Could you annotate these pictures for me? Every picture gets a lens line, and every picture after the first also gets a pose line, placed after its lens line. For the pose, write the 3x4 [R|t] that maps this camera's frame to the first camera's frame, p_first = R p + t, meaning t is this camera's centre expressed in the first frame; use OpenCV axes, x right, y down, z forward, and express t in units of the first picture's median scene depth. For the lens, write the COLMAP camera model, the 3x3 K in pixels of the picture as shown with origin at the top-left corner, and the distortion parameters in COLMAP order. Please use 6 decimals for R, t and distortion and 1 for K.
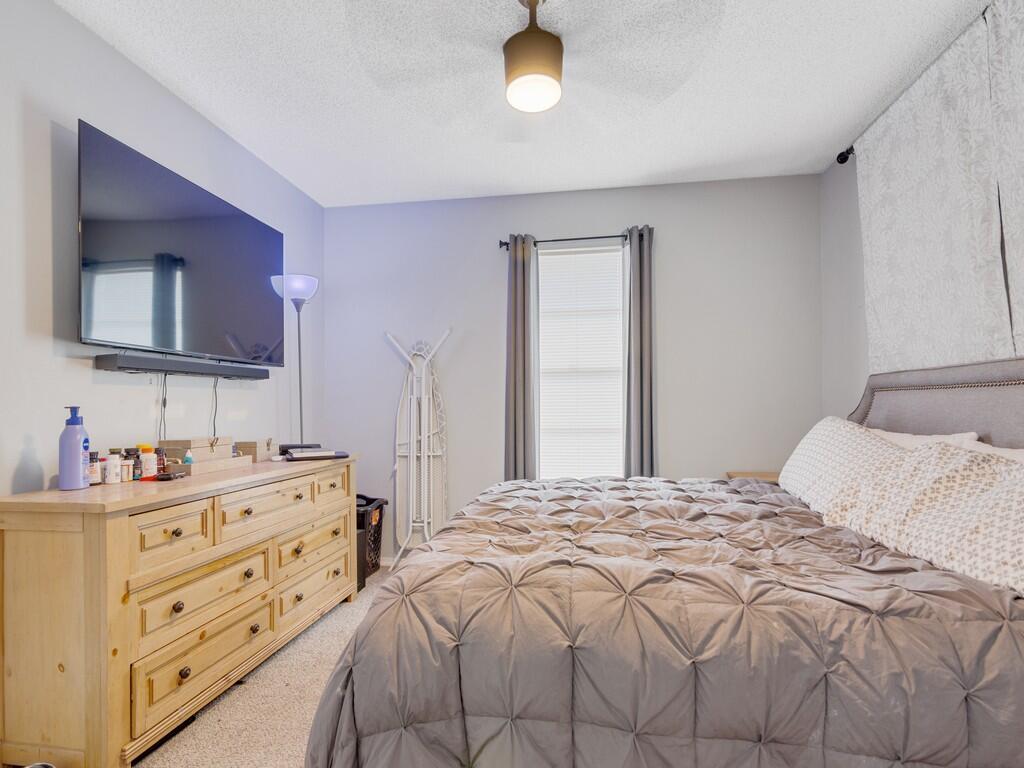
lens RADIAL K [[496.8, 0, 513.6], [0, 496.8, 408.1], [0, 0, 1]] dist [-0.002185, 0.001175]
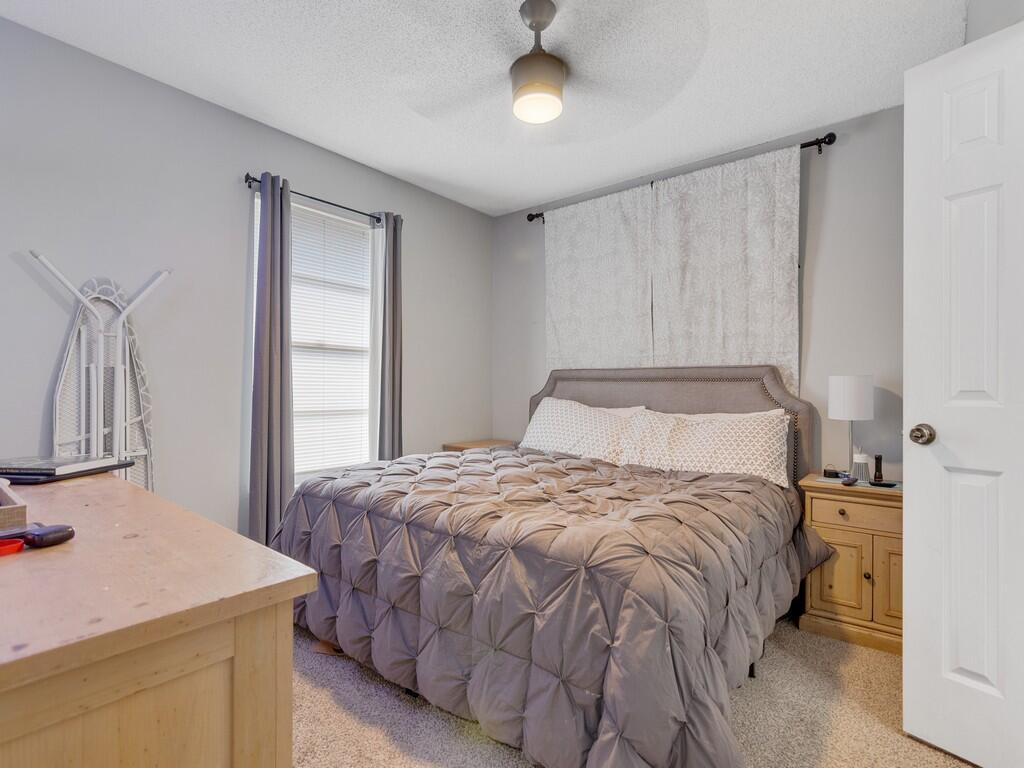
lens RADIAL K [[496.8, 0, 509.3], [0, 496.8, 390.0], [0, 0, 1]] dist [-0.002185, 0.001175]
pose [[0.526696, 0.011655, 0.849974, -0.663607], [-0.013796, 0.999892, -0.005162, 0.004453], [-0.849942, -0.009008, 0.526799, 0.327818]]
